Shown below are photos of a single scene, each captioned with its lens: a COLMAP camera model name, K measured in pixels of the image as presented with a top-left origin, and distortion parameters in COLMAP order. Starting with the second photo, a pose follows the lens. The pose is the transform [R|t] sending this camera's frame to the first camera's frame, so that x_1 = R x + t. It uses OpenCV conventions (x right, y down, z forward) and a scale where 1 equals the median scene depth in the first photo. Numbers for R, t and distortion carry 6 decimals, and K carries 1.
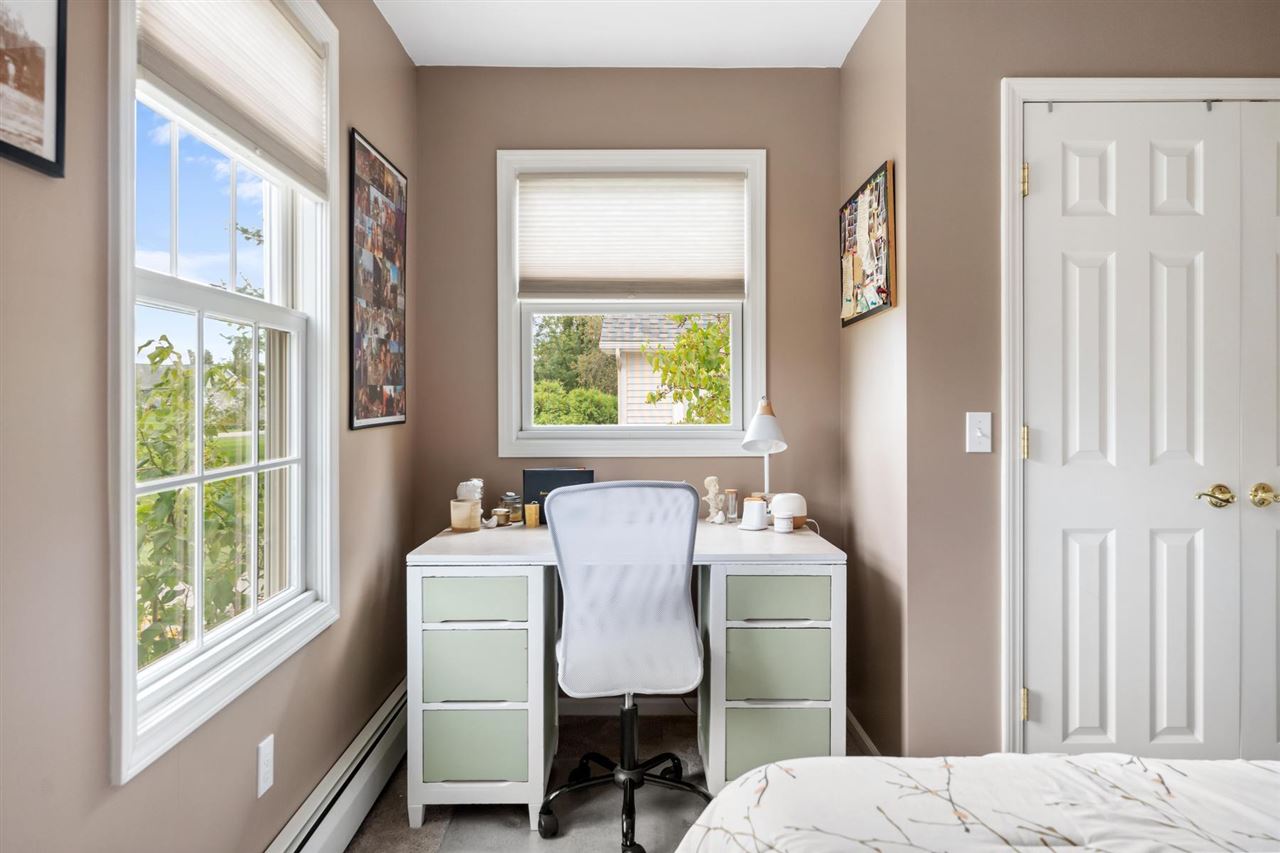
lens RADIAL K [[833.3, 0, 624.1], [0, 833.3, 403.2], [0, 0, 1]] dist [-0.004202, -0.000246]
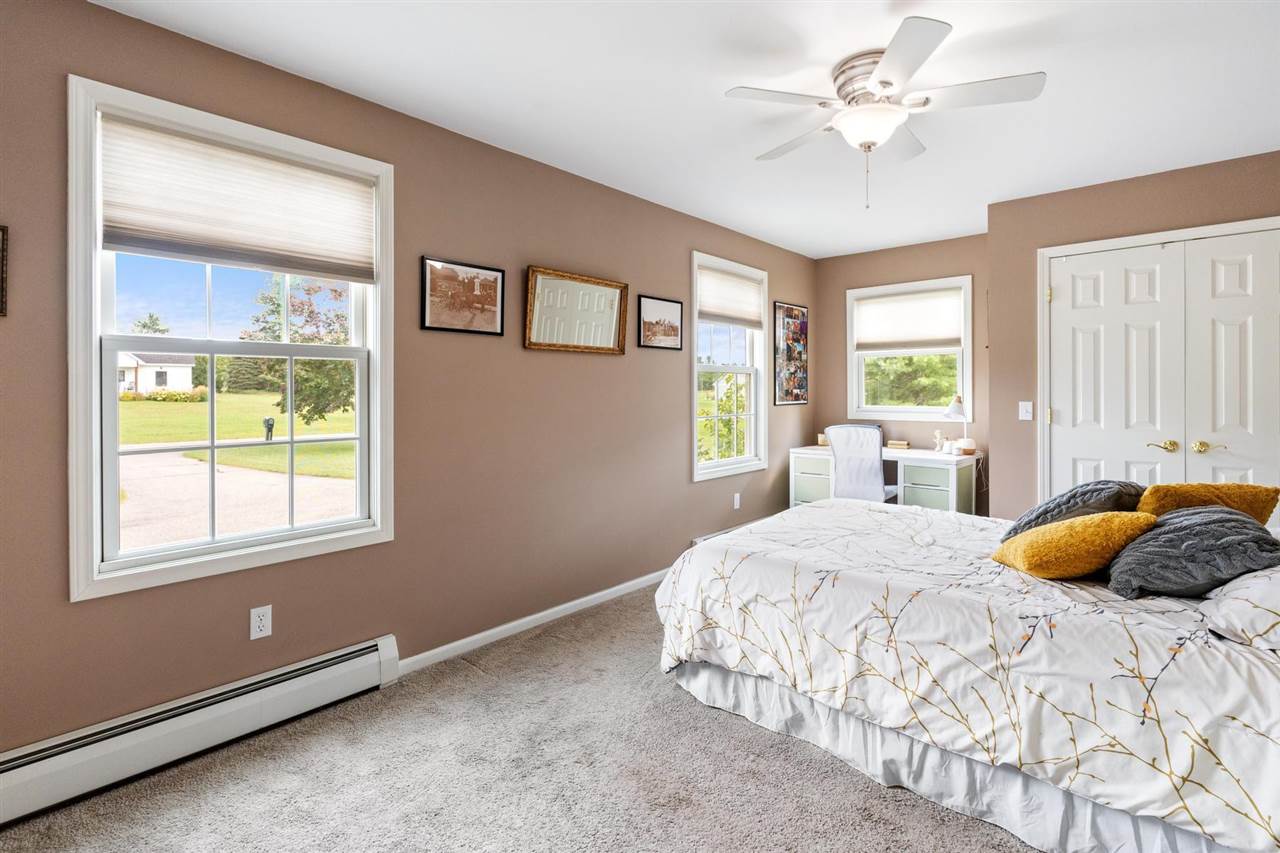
lens RADIAL K [[614.9, 0, 641.7], [0, 614.9, 385.3], [0, 0, 1]] dist [0.004294, 0.000148]
pose [[0.733004, -0.007244, -0.680186, 0.743712], [-0.000987, 0.999931, -0.011712, -0.011849], [0.680223, 0.009256, 0.732946, -0.835051]]
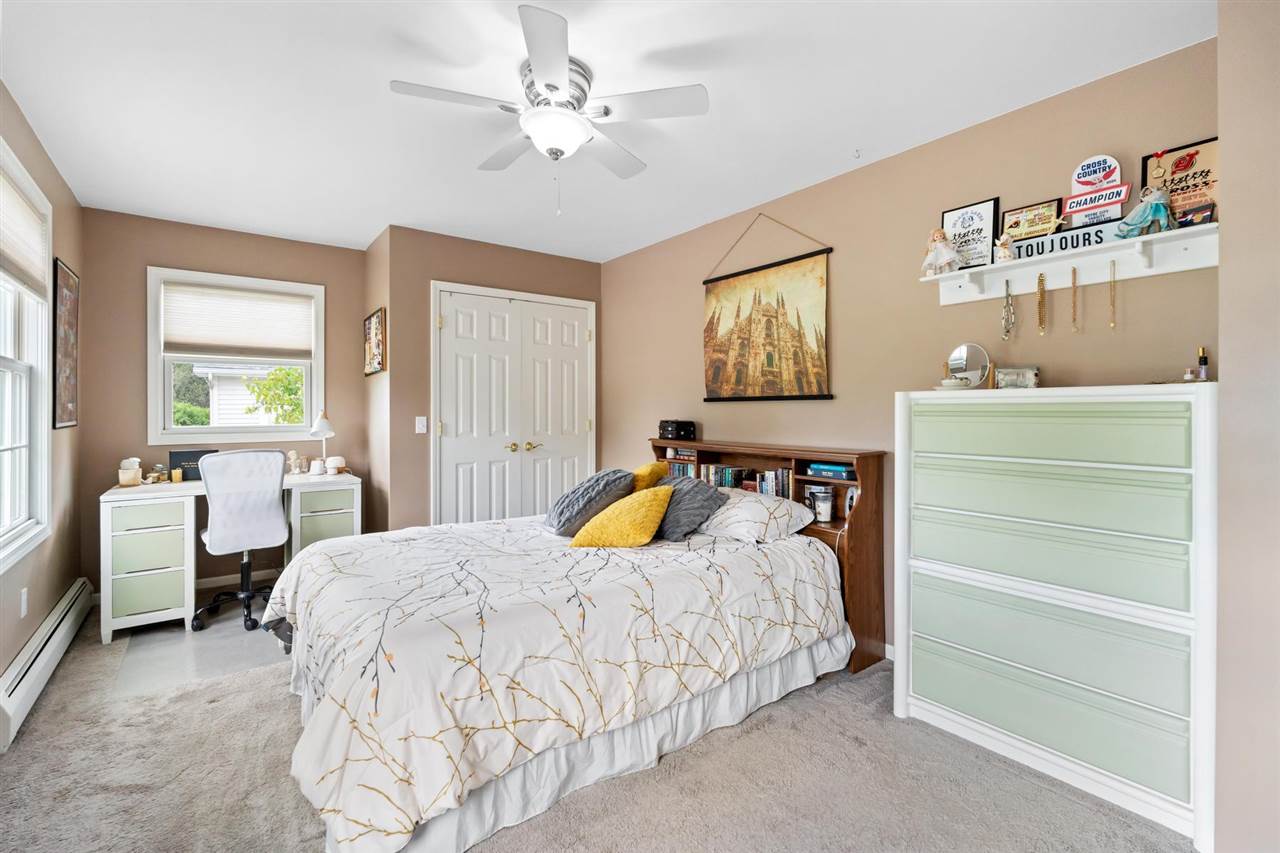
lens RADIAL K [[571.6, 0, 637.9], [0, 571.6, 408.7], [0, 0, 1]] dist [-0.000786, -0.000377]
pose [[0.795581, 0.001715, 0.605844, -0.073969], [0.002989, 0.999973, -0.006756, 0.000711], [-0.605839, 0.007186, 0.795555, -0.658951]]
